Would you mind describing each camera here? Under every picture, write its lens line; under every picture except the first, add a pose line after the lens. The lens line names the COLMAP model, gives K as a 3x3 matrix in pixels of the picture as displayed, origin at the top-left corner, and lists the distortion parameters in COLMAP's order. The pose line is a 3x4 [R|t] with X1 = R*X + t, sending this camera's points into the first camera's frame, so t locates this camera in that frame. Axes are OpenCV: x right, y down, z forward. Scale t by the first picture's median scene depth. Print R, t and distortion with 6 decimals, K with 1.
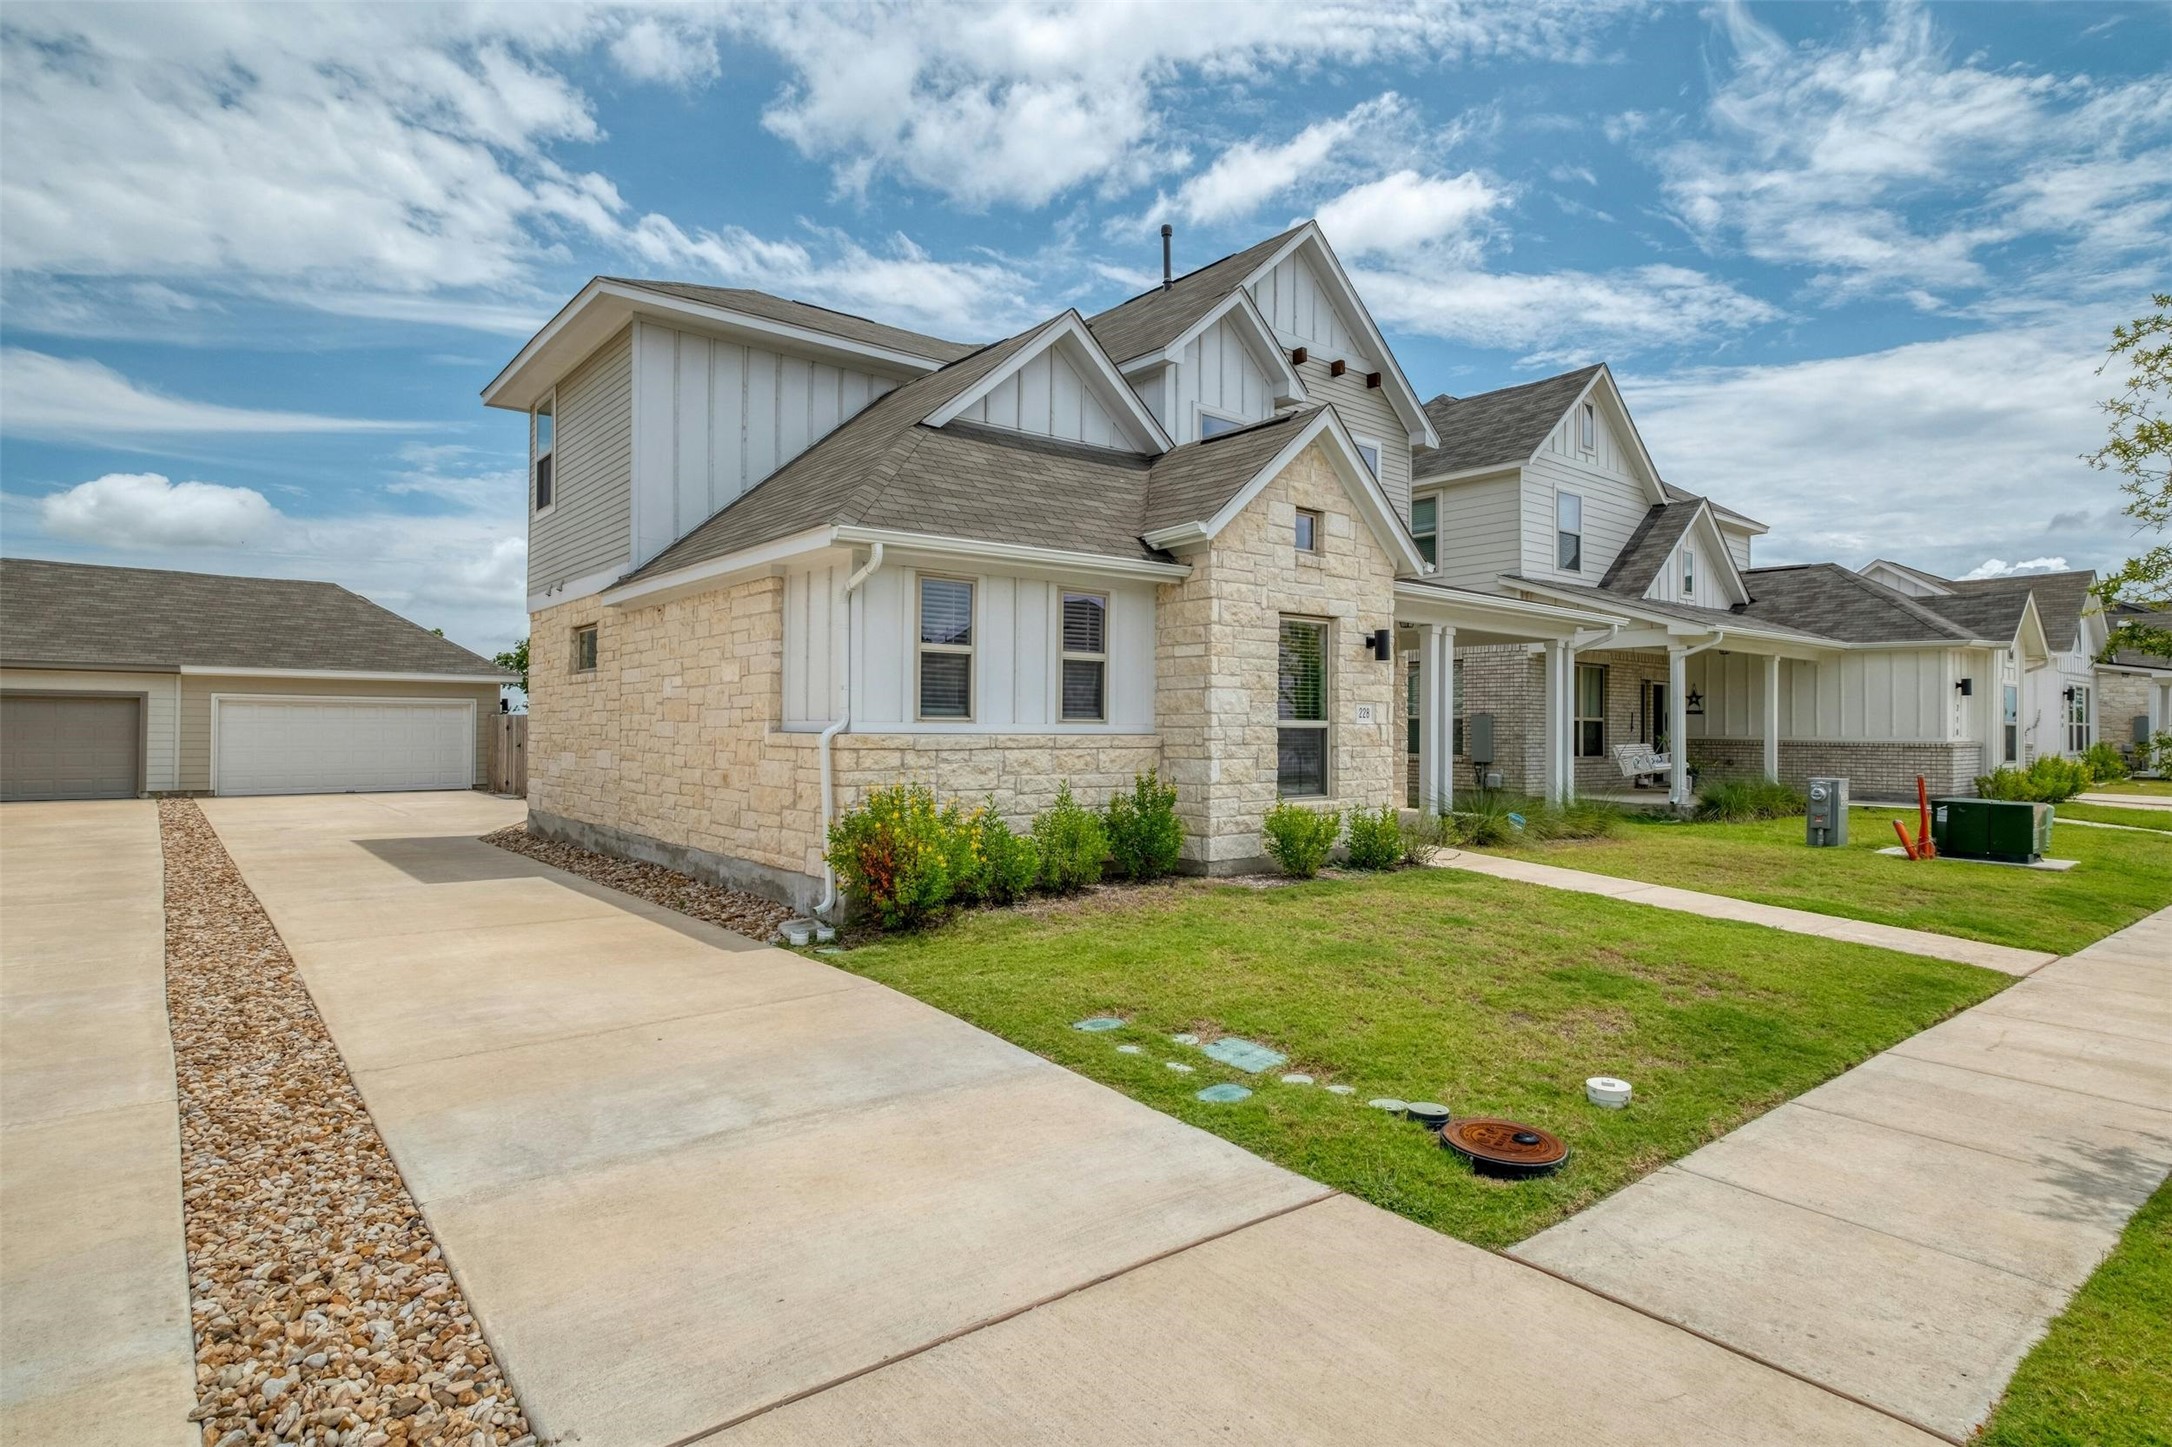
lens RADIAL K [[948.0, 0, 1086.0], [0, 948.0, 723.5], [0, 0, 1]] dist [0.000089, -0.000006]
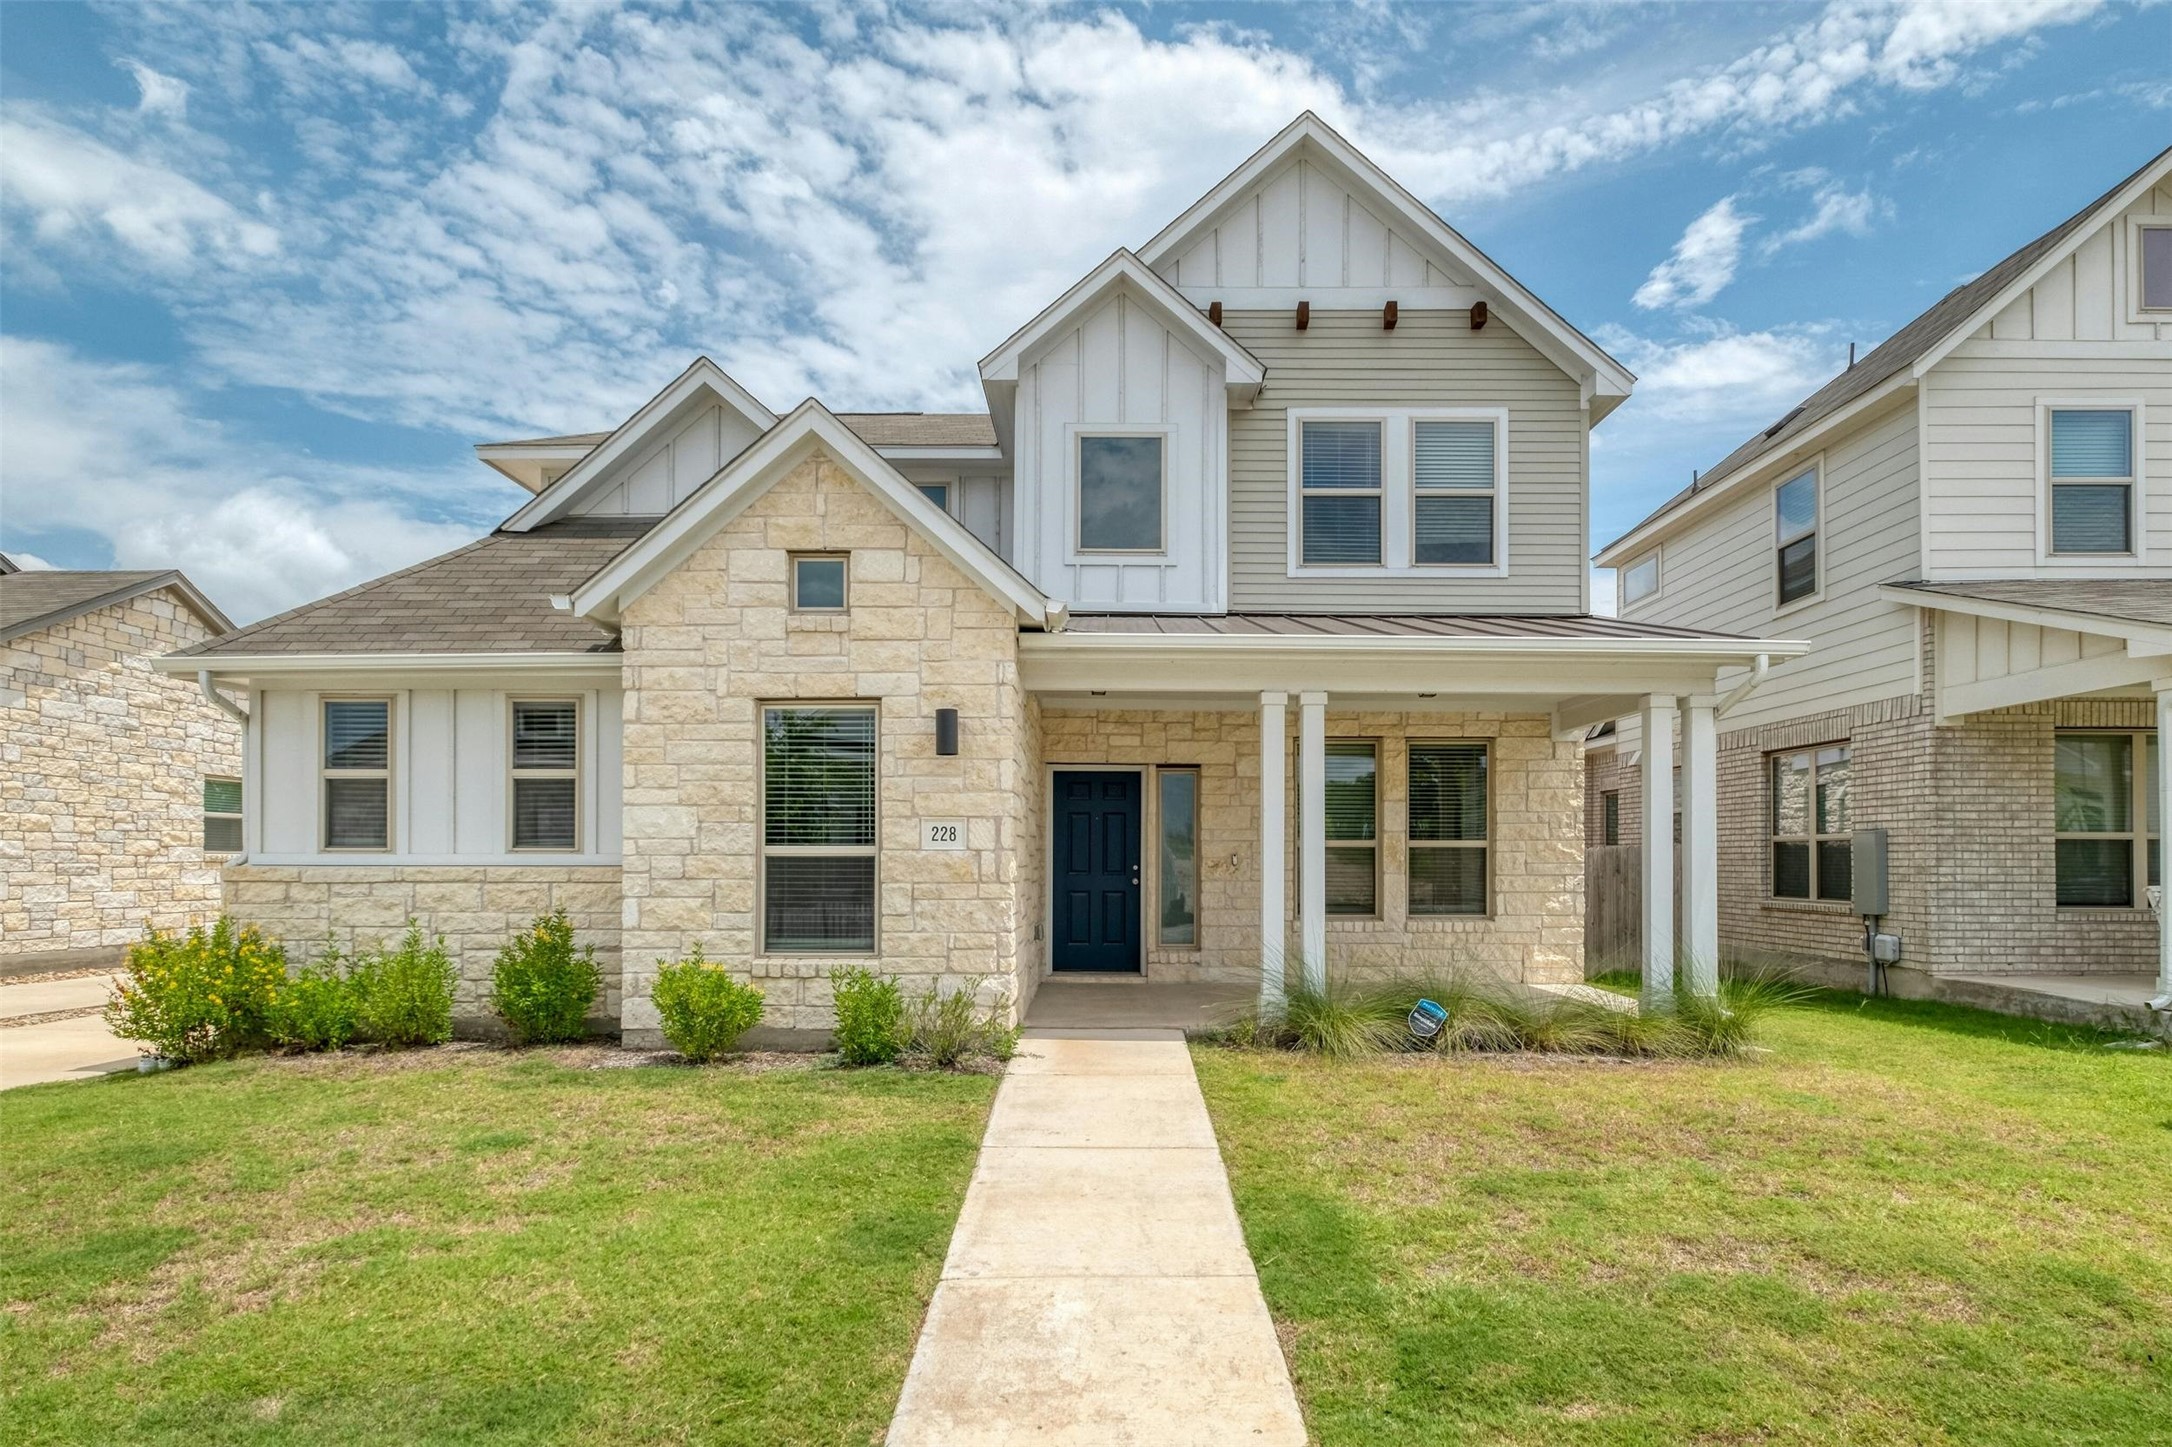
lens RADIAL K [[1035.8, 0, 1088.5], [0, 1035.8, 860.1], [0, 0, 1]] dist [-0.001166, -0.000215]
pose [[0.824662, -0.005452, -0.565600, 0.902399], [0.007742, 0.999969, 0.001650, 0.008175], [0.565573, -0.005739, 0.824678, 0.501041]]
